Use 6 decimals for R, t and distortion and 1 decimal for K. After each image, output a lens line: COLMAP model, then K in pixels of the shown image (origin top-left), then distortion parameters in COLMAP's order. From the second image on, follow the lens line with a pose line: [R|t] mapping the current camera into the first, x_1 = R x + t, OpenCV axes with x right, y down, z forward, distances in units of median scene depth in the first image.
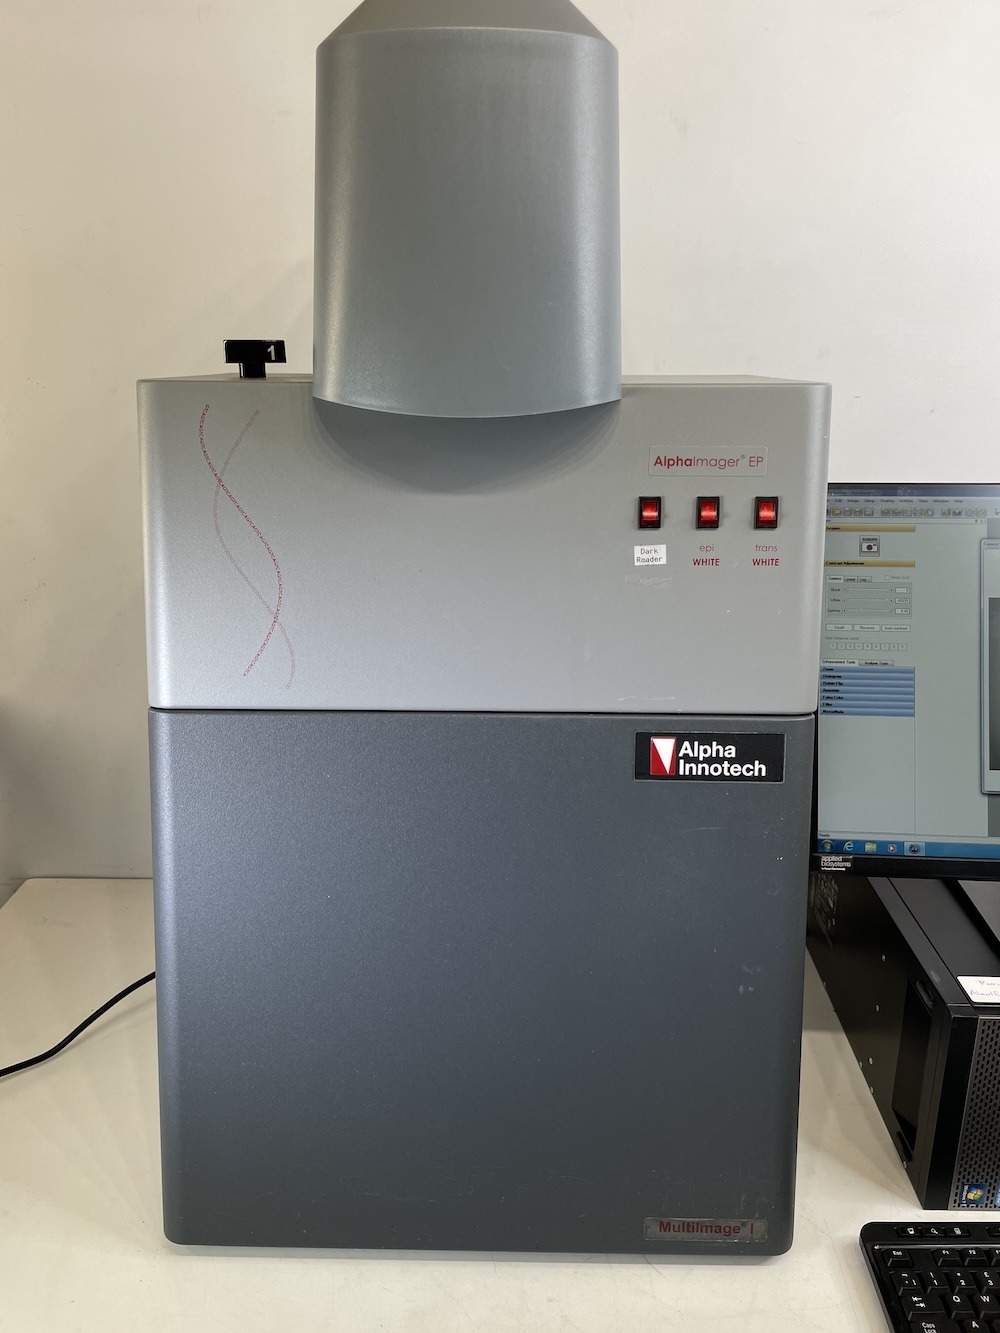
lens RADIAL K [[1019.7, 0, 500.0], [0, 1019.7, 666.5], [0, 0, 1]] dist [0.082339, -0.120477]
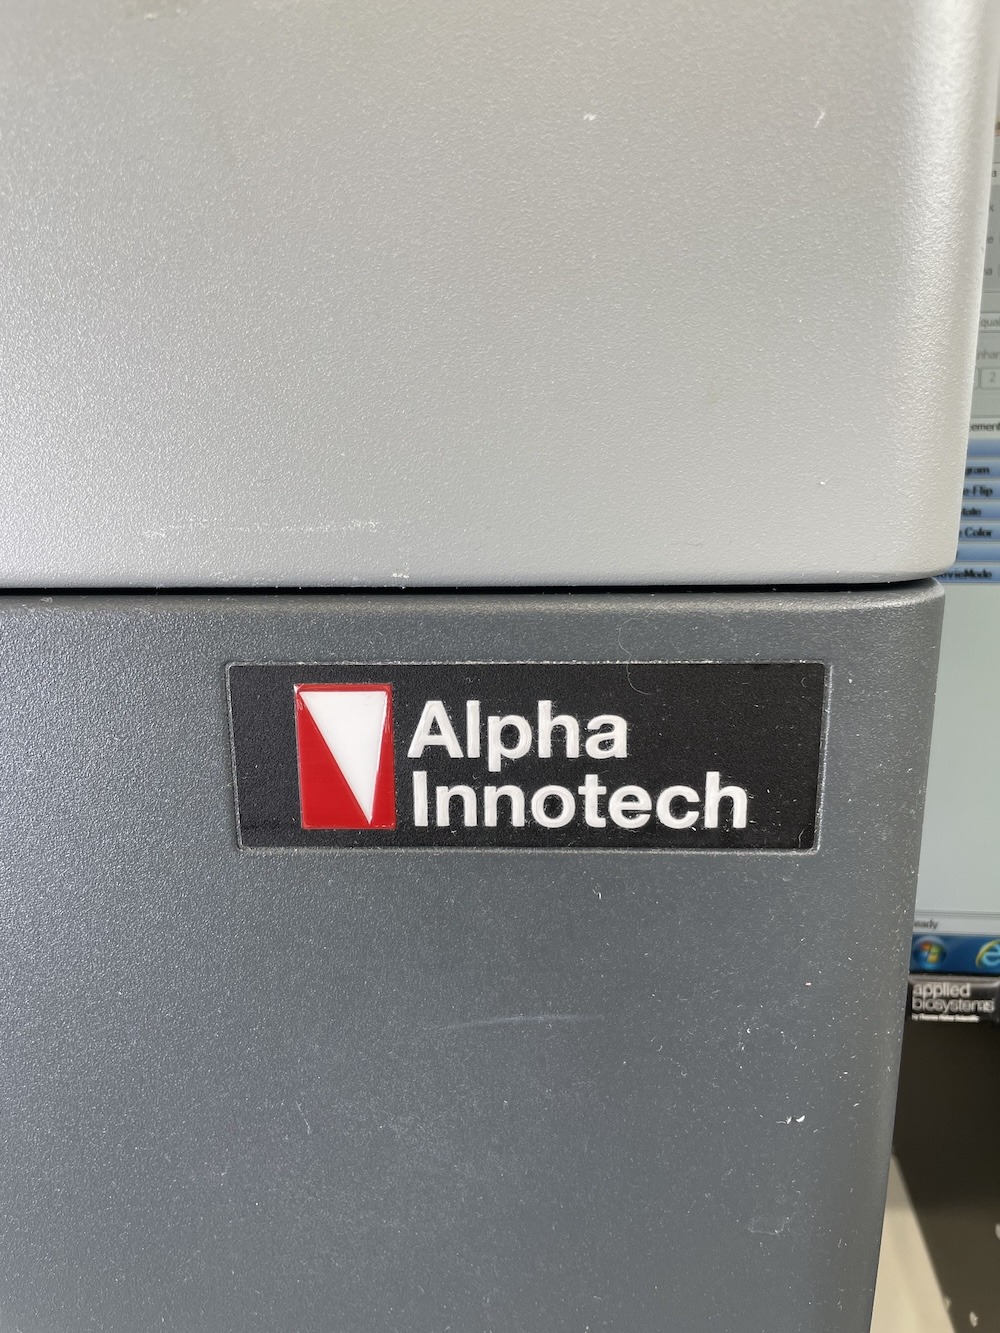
lens RADIAL K [[1019.7, 0, 500.0], [0, 1019.7, 666.5], [0, 0, 1]] dist [0.082339, -0.120477]
pose [[0.999807, -0.013381, -0.014372, 0.201851], [0.015051, 0.992264, 0.123227, 0.034477], [0.012612, -0.123419, 0.992274, 0.751472]]
